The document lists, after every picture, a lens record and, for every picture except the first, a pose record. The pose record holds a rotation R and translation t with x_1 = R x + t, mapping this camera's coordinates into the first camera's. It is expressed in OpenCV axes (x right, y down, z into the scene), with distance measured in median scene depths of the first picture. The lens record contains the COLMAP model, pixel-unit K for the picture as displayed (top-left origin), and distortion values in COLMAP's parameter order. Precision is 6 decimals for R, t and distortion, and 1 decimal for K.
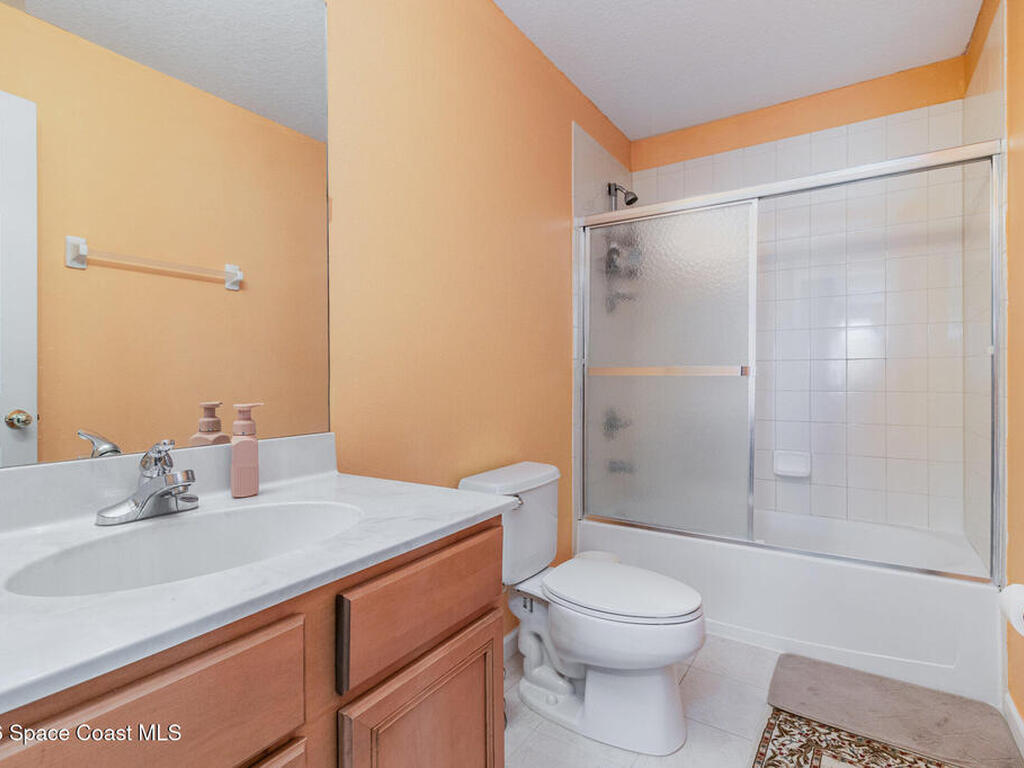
lens RADIAL K [[531.2, 0, 517.0], [0, 531.2, 382.5], [0, 0, 1]] dist [-0.000767, -0.000151]
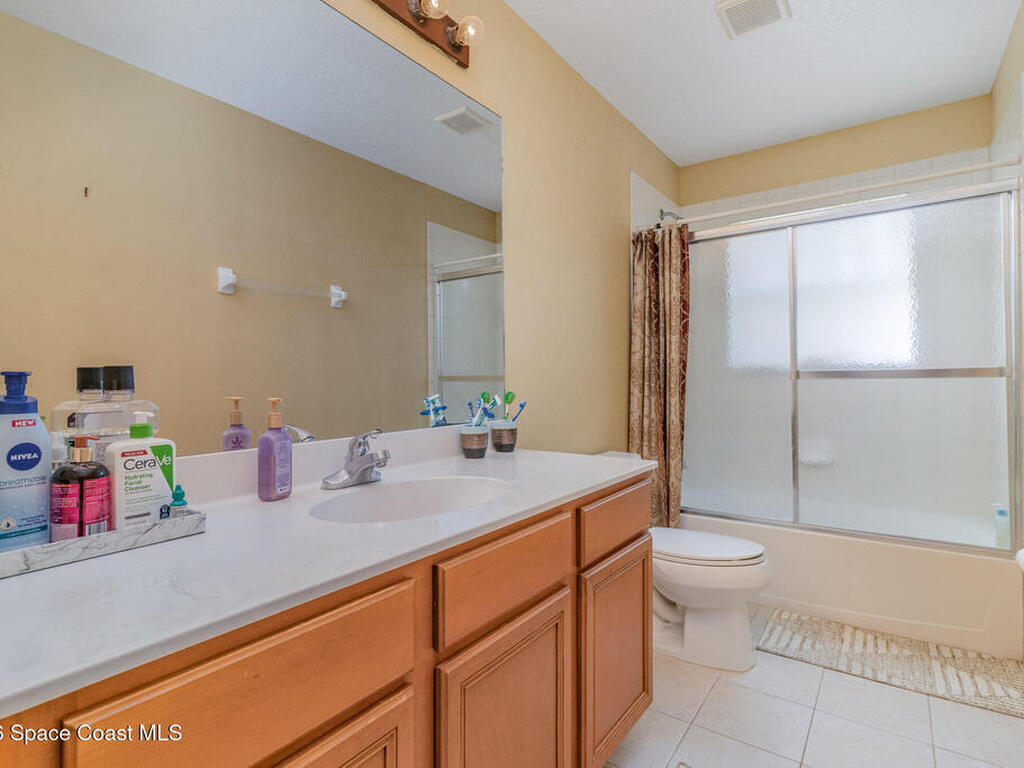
lens RADIAL K [[523.2, 0, 504.3], [0, 523.2, 380.1], [0, 0, 1]] dist [0.004392, -0.000029]
pose [[0.997449, -0.011296, -0.070481, -0.101375], [0.010678, 0.999901, -0.009135, 0.000930], [0.070577, 0.008359, 0.997471, -0.156271]]
